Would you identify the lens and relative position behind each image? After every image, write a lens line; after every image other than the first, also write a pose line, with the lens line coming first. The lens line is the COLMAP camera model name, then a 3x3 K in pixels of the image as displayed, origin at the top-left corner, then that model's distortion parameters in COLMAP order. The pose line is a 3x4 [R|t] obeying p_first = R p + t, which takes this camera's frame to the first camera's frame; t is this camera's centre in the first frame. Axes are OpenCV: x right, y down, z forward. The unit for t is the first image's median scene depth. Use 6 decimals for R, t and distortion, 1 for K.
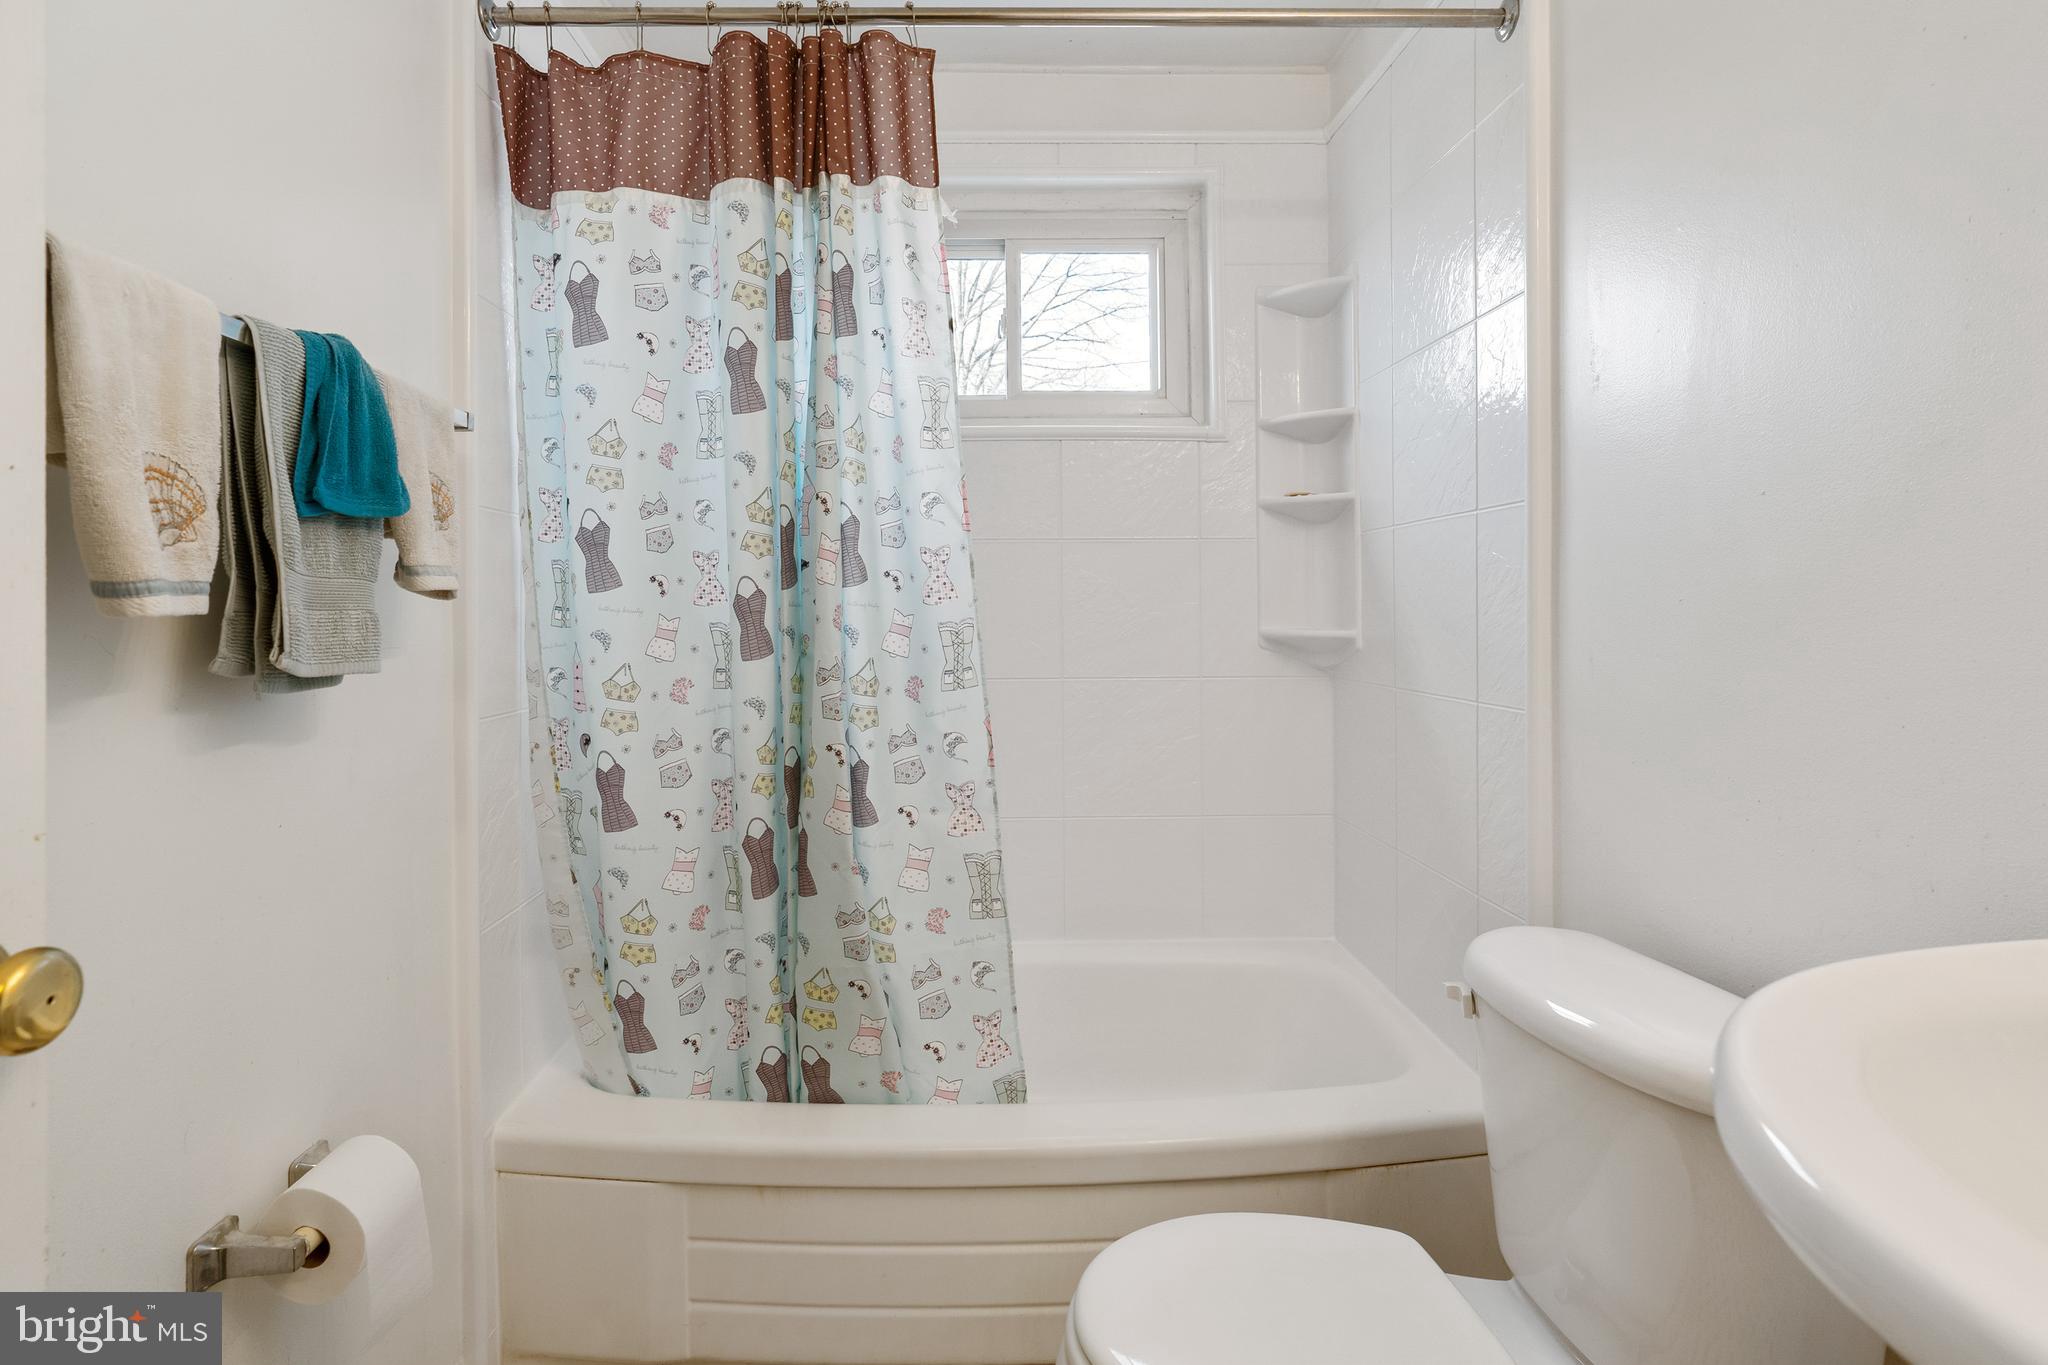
lens RADIAL K [[979.7, 0, 1024.5], [0, 979.7, 575.7], [0, 0, 1]] dist [-0.007054, 0.000283]
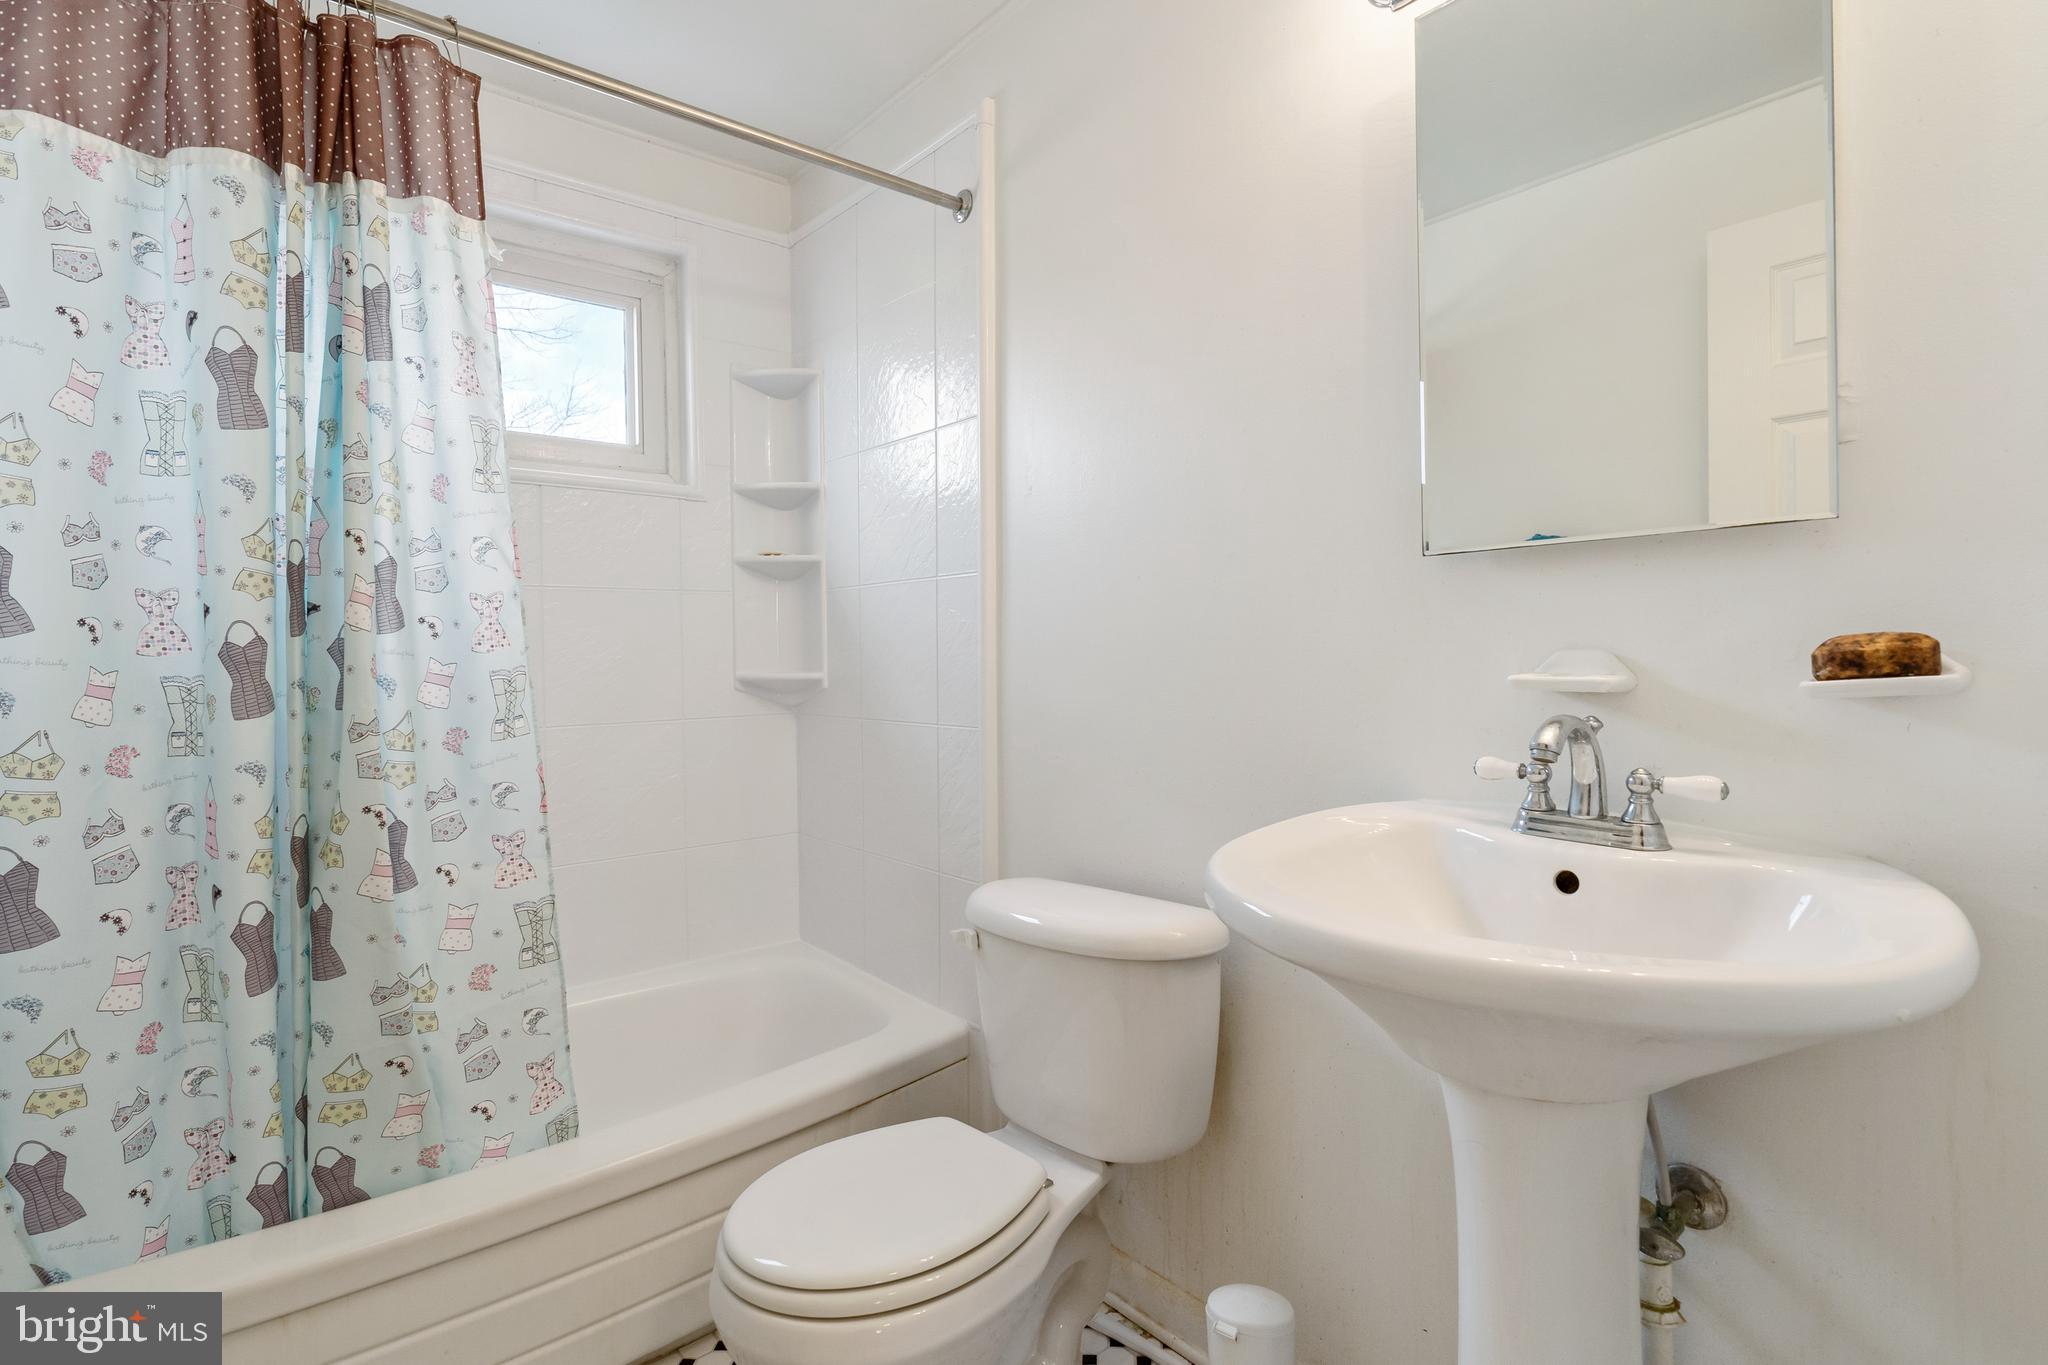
lens RADIAL K [[946.3, 0, 1023.6], [0, 946.3, 624.2], [0, 0, 1]] dist [-0.001623, 0.000106]
pose [[0.785600, 0.012035, 0.618618, -0.251742], [-0.012641, 0.999914, -0.003400, -0.002167], [-0.618606, -0.005149, 0.785685, -0.067999]]
